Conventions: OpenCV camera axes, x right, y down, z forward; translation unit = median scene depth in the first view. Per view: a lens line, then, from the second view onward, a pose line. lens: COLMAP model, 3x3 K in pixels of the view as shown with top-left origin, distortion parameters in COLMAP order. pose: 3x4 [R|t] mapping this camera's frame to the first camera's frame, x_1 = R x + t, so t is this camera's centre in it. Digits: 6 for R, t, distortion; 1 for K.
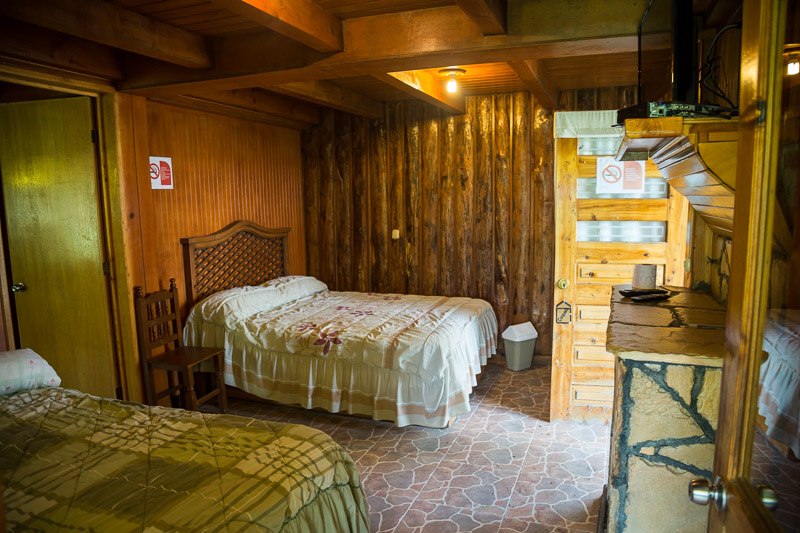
lens RADIAL K [[566.3, 0, 399.3], [0, 566.3, 284.6], [0, 0, 1]] dist [-0.137197, 0.089317]
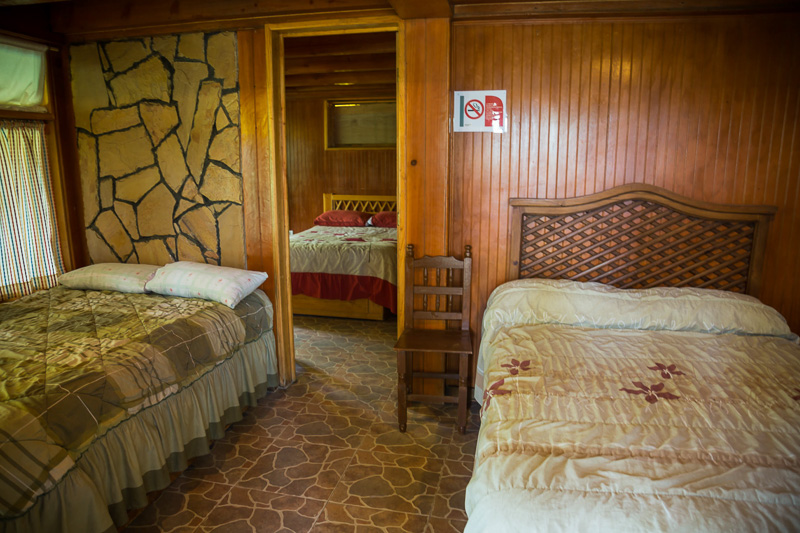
lens RADIAL K [[566.3, 0, 399.3], [0, 566.3, 284.6], [0, 0, 1]] dist [-0.137197, 0.089317]
pose [[0.144252, 0.234169, -0.961435, 0.367017], [-0.155462, 0.964894, 0.211686, -0.111170], [0.977253, 0.118930, 0.175592, 0.757833]]
